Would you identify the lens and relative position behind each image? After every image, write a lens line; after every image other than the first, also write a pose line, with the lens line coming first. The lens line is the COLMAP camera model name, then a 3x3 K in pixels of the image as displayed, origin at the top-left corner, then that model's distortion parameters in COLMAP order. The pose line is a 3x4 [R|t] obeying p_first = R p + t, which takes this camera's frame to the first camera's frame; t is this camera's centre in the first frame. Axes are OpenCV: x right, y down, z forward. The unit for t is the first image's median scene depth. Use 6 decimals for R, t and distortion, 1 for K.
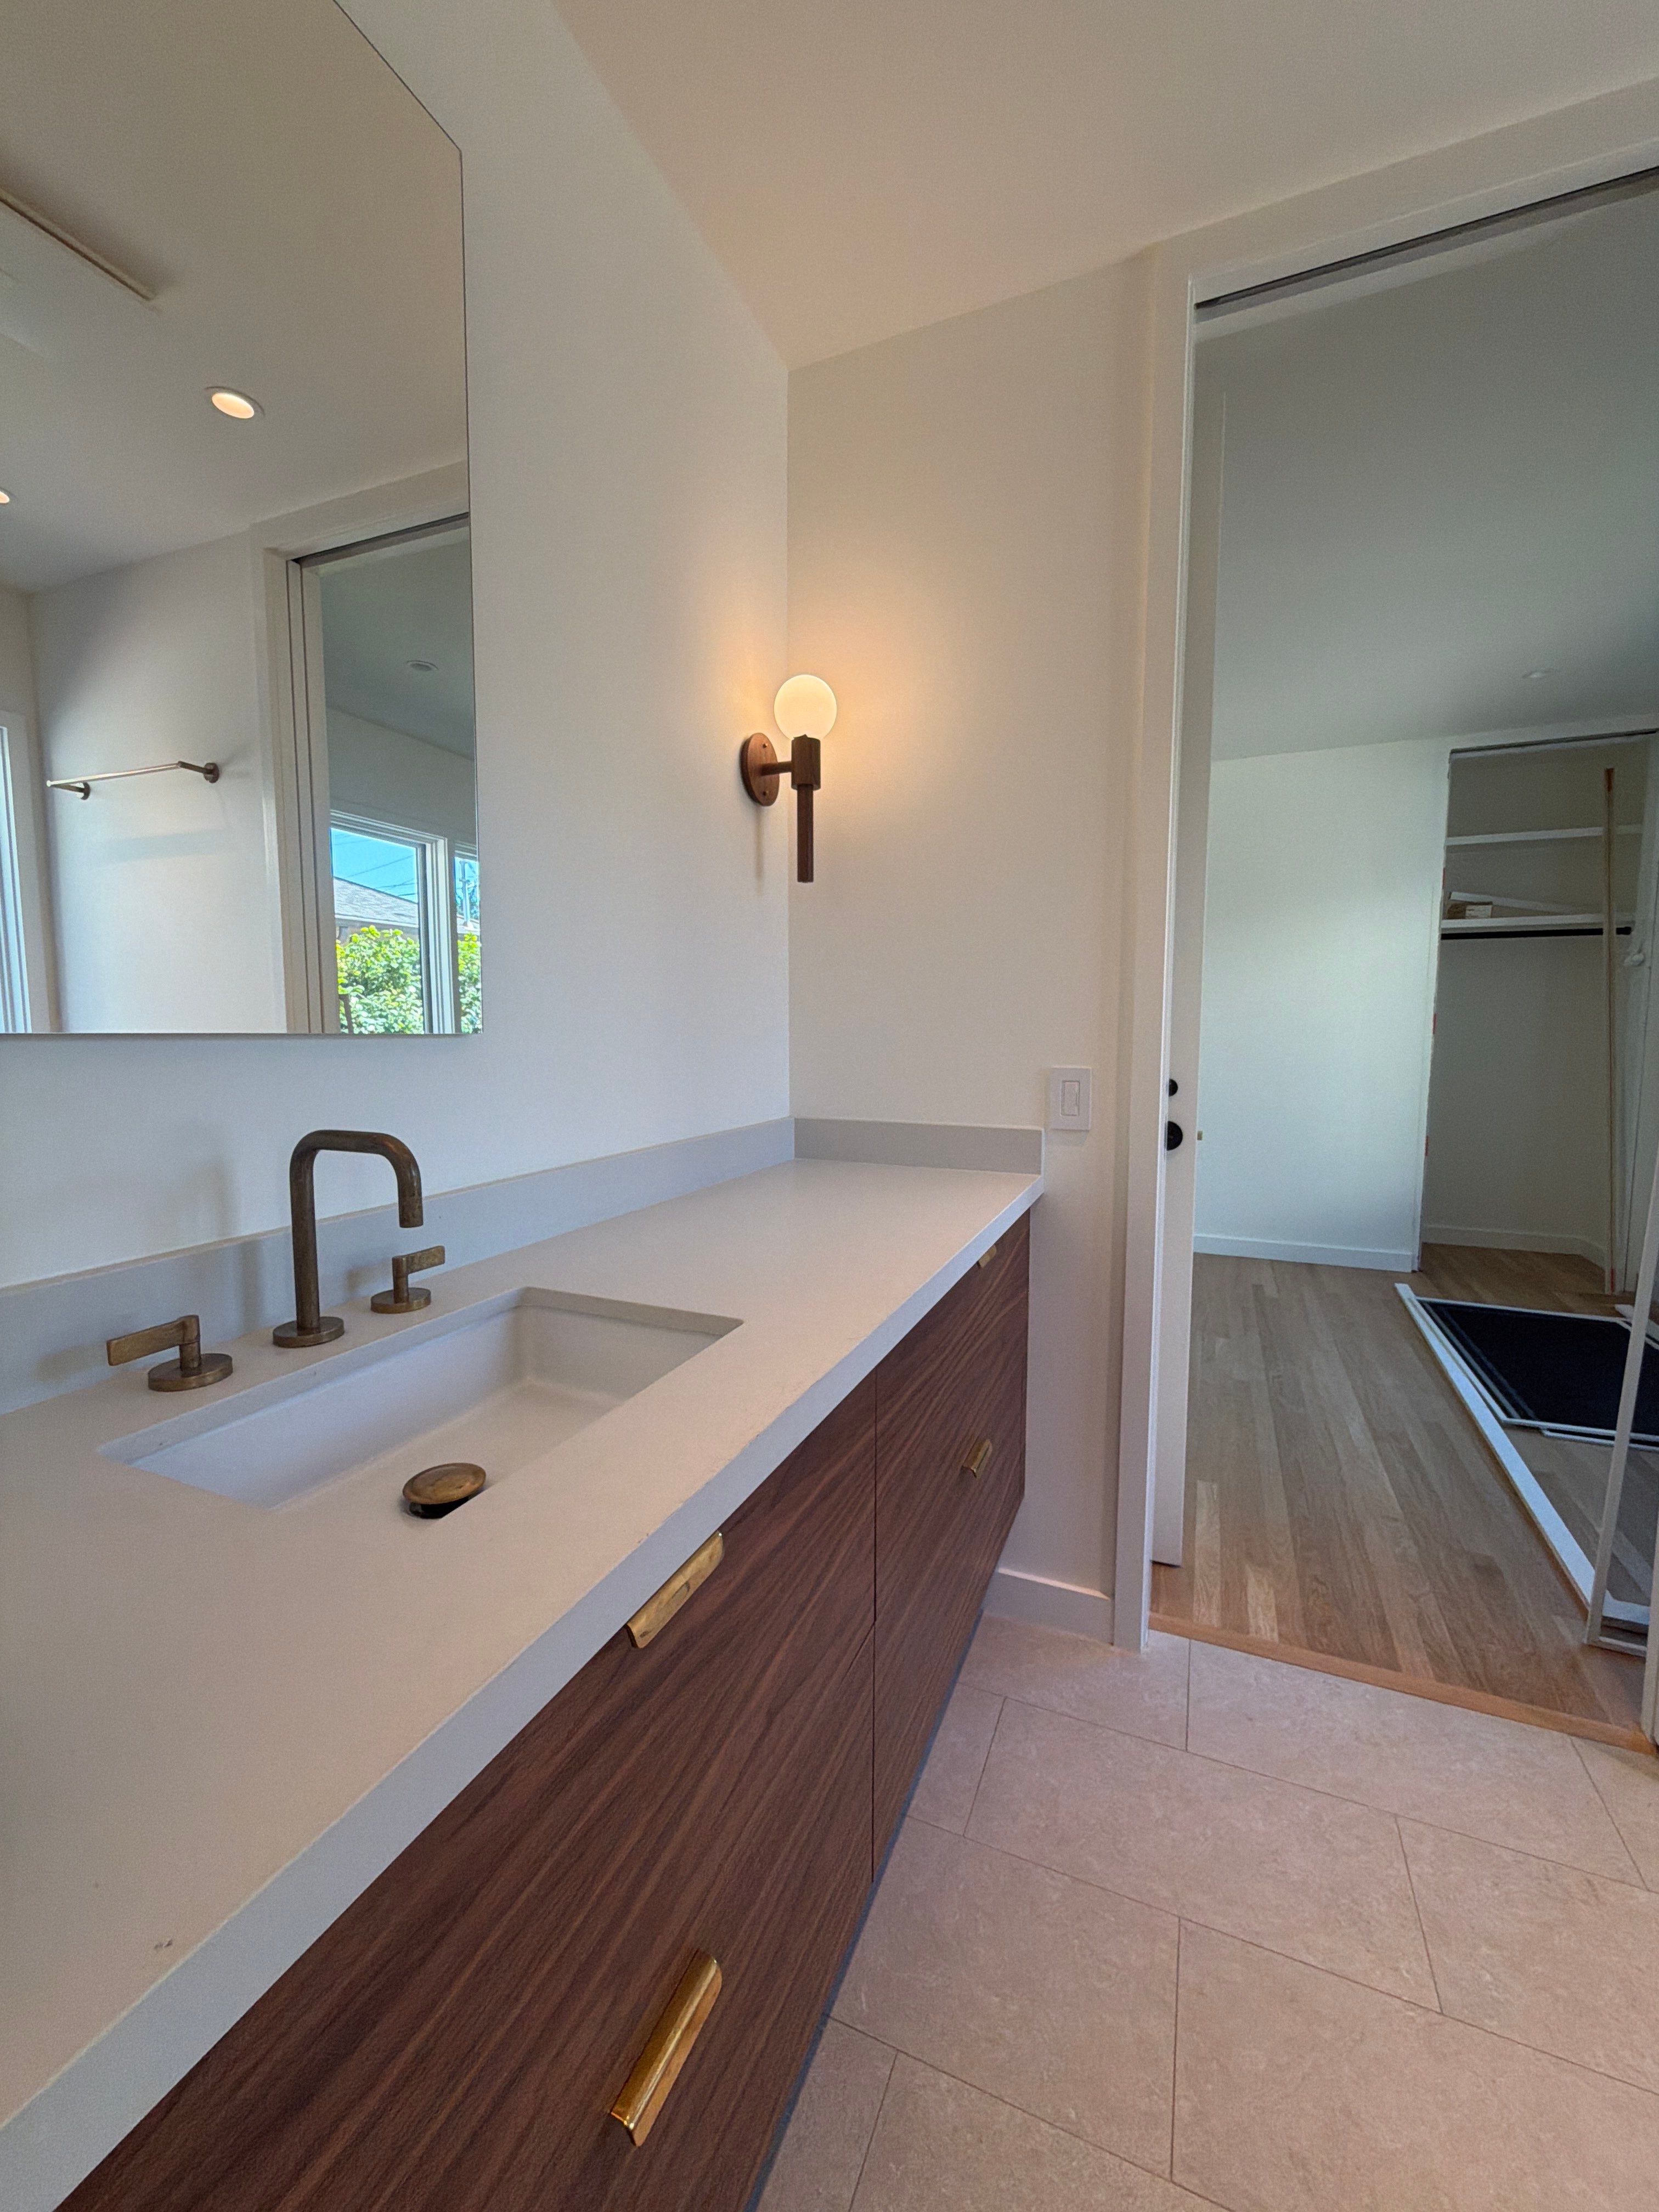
lens RADIAL K [[887.3, 0, 828.0], [0, 887.3, 1102.4], [0, 0, 1]] dist [-0.007163, 0.001123]
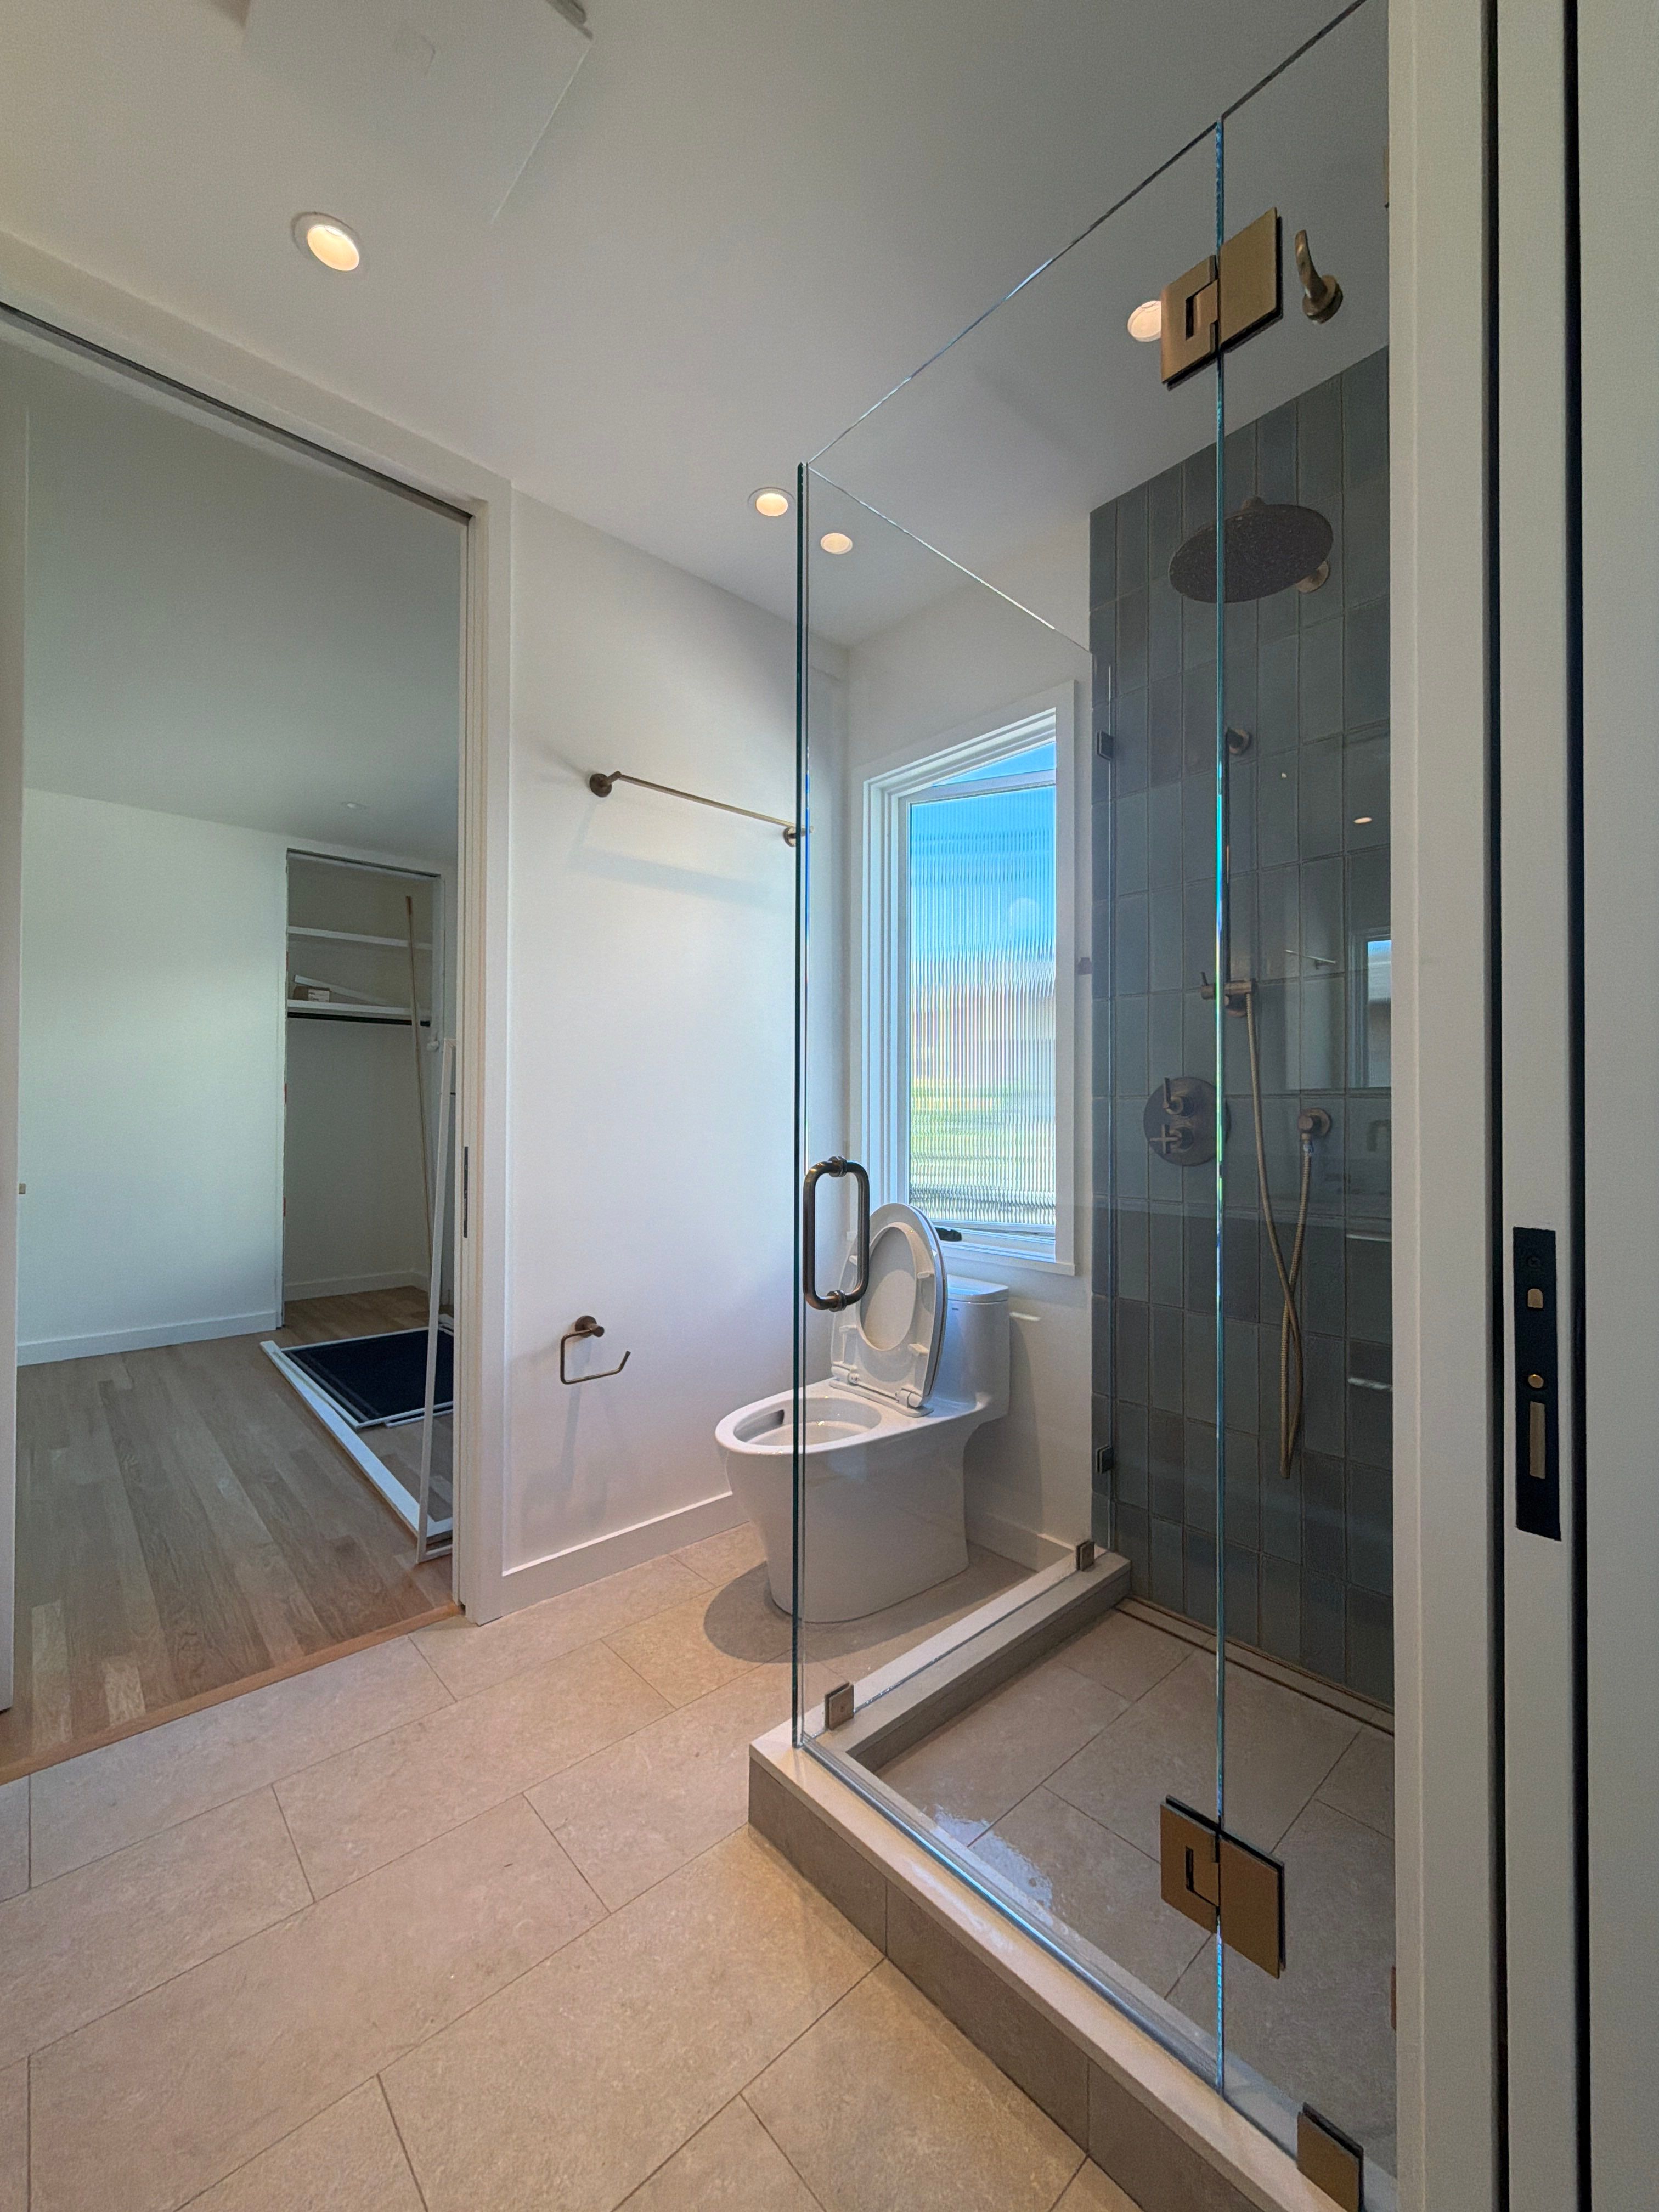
lens RADIAL K [[887.3, 0, 838.2], [0, 887.3, 1106.7], [0, 0, 1]] dist [-0.007163, 0.001123]
pose [[0.409516, 0.011953, 0.912225, -0.041229], [0.075650, 0.996026, -0.047012, 0.043243], [-0.909161, 0.088262, 0.406984, -0.085906]]
